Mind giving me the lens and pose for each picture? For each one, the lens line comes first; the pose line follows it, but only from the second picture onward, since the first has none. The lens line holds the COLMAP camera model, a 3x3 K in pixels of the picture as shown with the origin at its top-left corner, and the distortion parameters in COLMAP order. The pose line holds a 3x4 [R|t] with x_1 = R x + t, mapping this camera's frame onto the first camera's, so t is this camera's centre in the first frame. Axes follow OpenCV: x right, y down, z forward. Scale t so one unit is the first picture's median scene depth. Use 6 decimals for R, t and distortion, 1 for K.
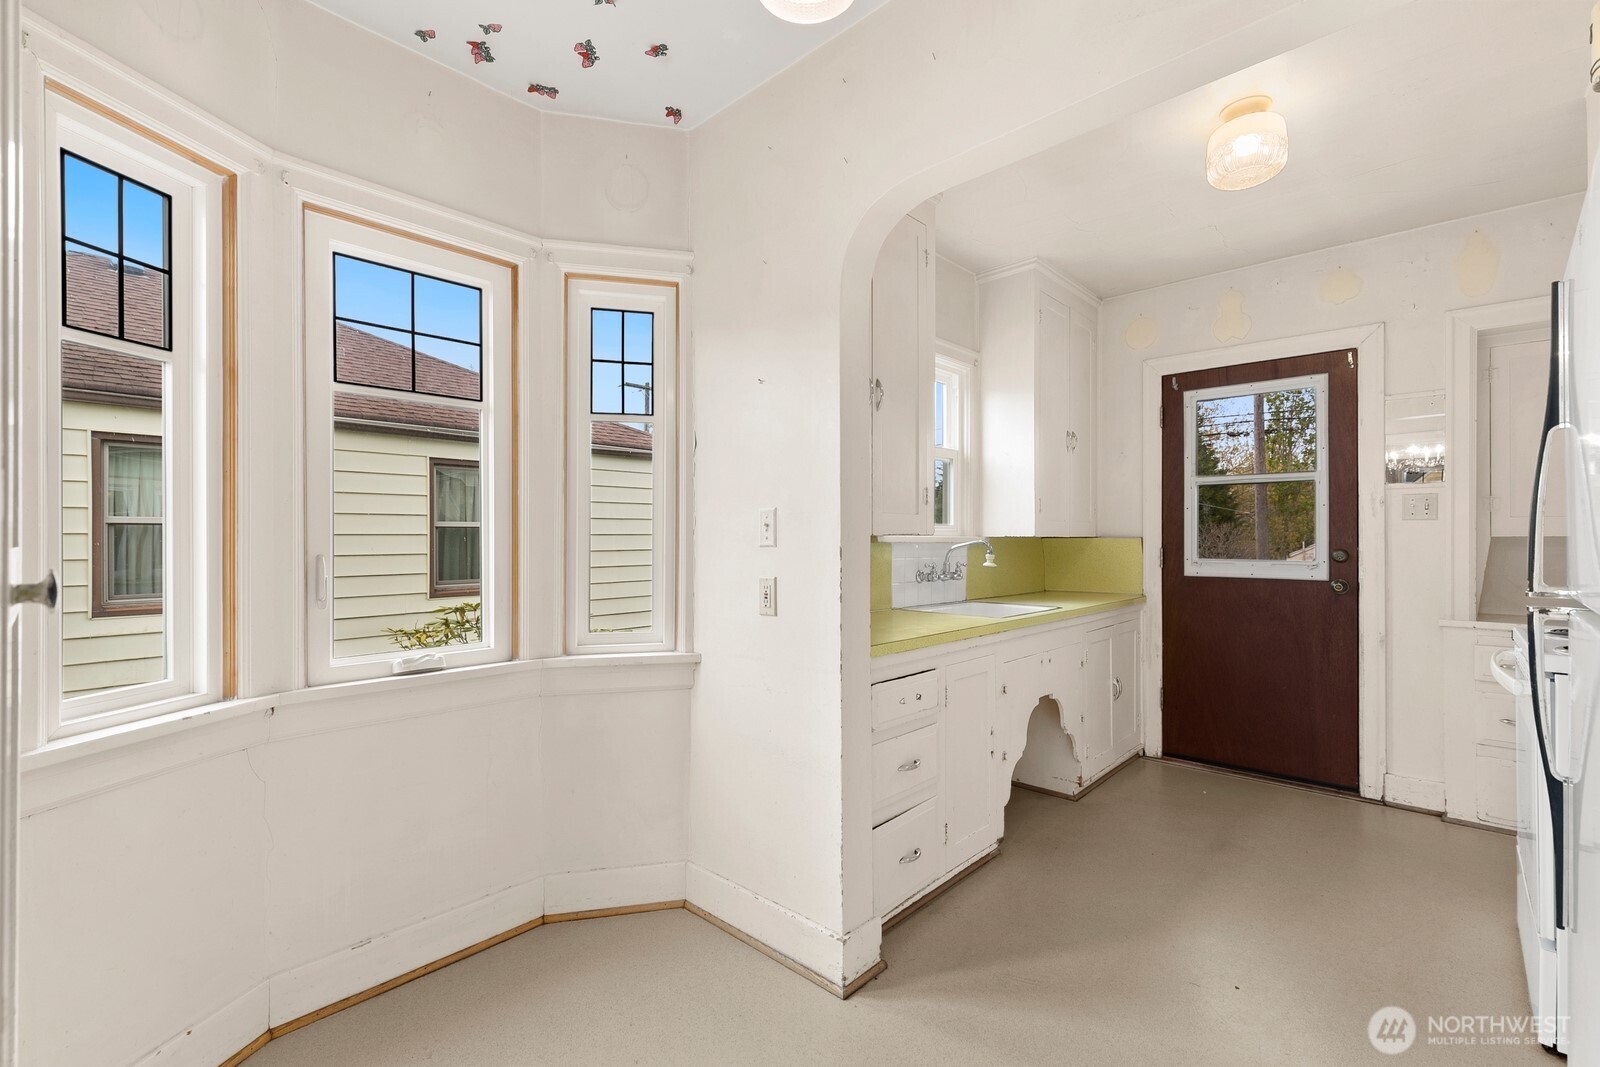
lens RADIAL K [[721.8, 0, 799.8], [0, 721.8, 538.8], [0, 0, 1]] dist [0.004406, -0.000735]
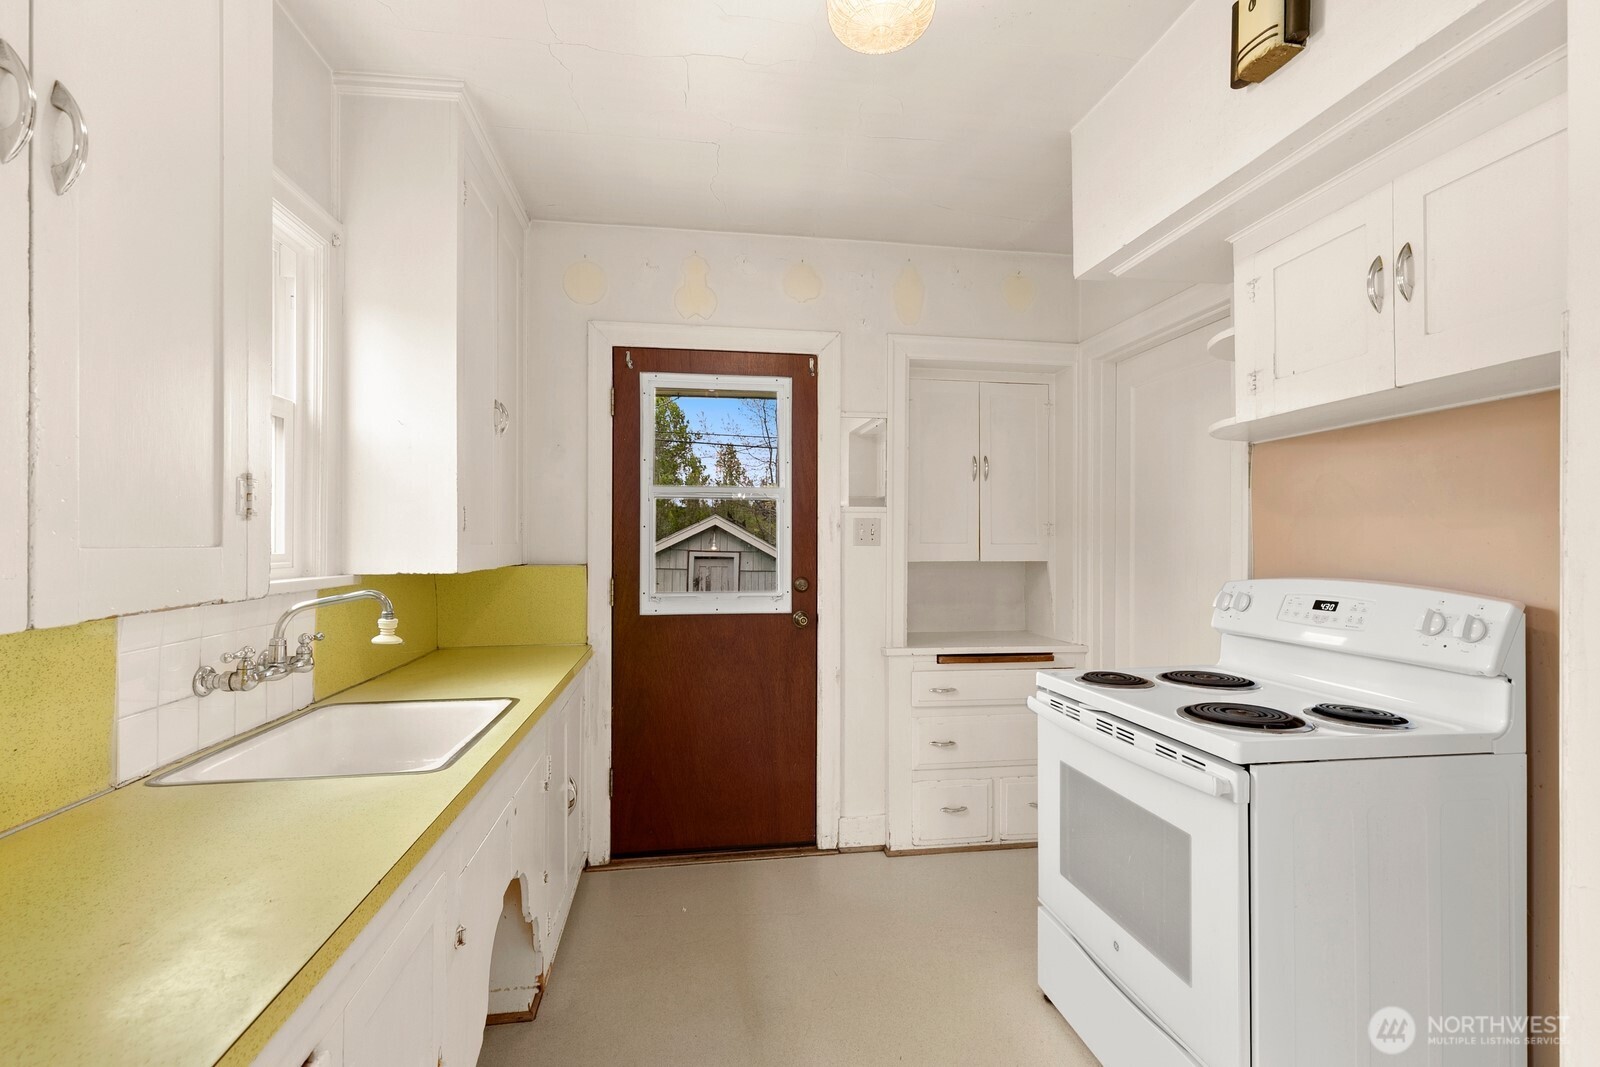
lens RADIAL K [[721.8, 0, 799.8], [0, 721.8, 538.8], [0, 0, 1]] dist [0.004406, -0.000735]
pose [[0.625309, 0.003930, 0.780367, 0.049641], [-0.001118, 0.999991, -0.004141, -0.028467], [-0.780376, 0.001717, 0.625308, 0.432607]]
